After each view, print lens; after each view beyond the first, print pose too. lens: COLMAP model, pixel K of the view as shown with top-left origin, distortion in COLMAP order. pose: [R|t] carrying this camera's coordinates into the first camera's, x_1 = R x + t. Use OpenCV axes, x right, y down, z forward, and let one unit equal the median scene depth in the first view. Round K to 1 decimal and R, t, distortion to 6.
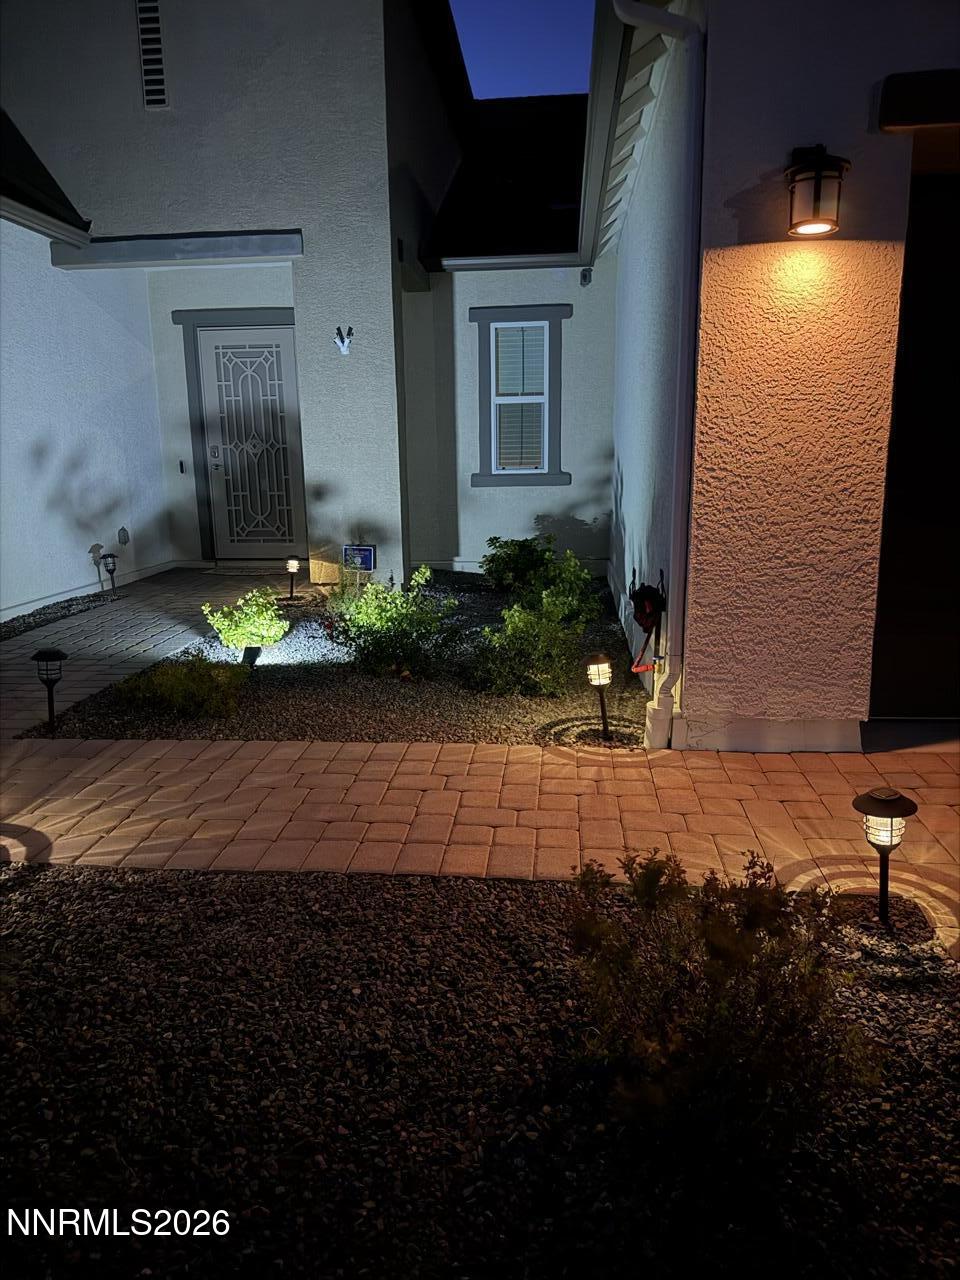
lens RADIAL K [[886.2, 0, 480.0], [0, 886.2, 640.0], [0, 0, 1]] dist [0.004462, -0.006048]
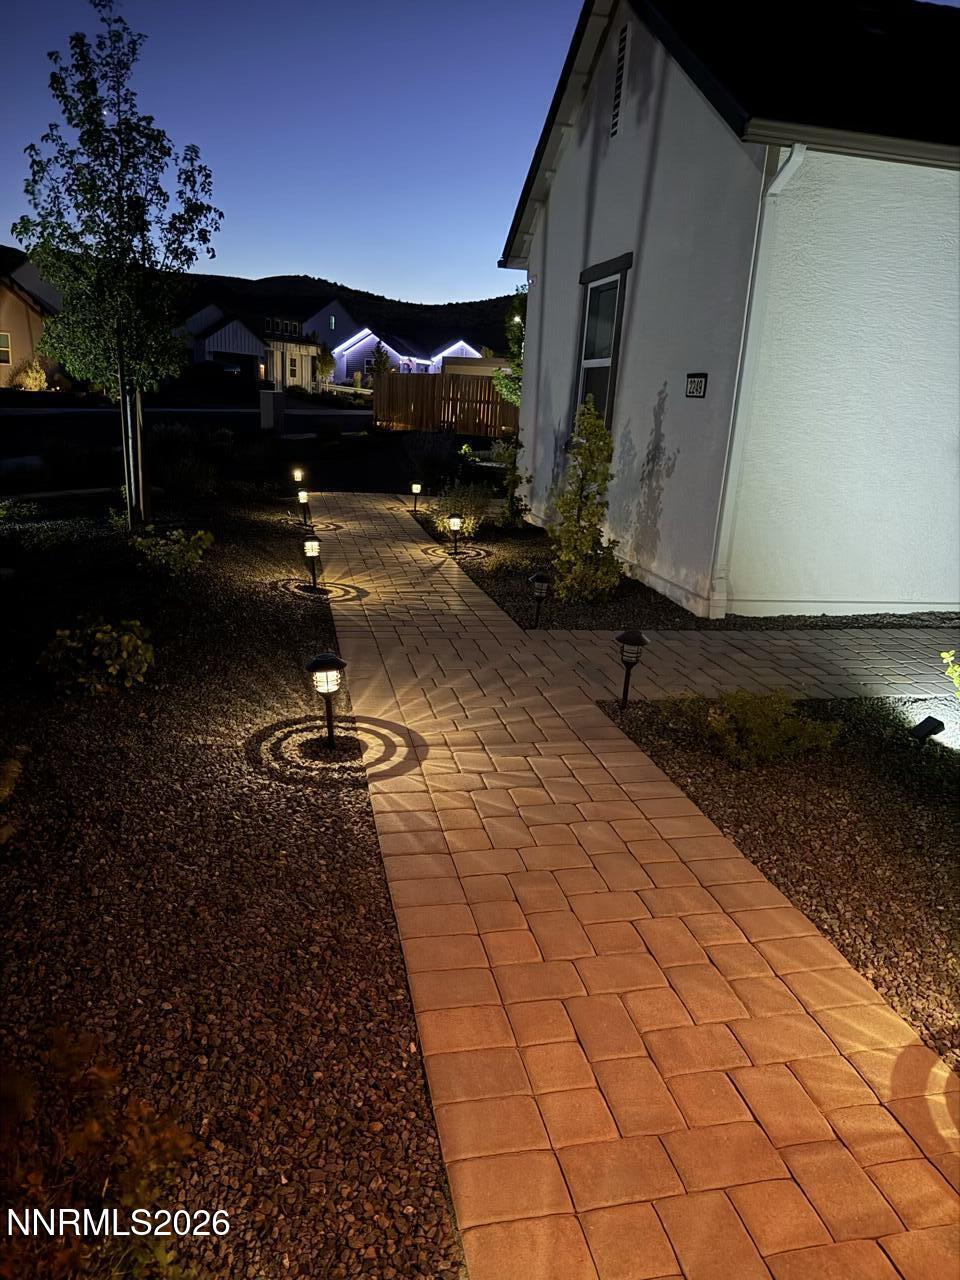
lens RADIAL K [[886.2, 0, 480.0], [0, 886.2, 640.0], [0, 0, 1]] dist [0.004462, -0.006048]
pose [[0.303622, 0.289178, -0.907849, 0.469859], [-0.269806, 0.939924, 0.209161, -0.176205], [0.913794, 0.181437, 0.363403, 0.574114]]
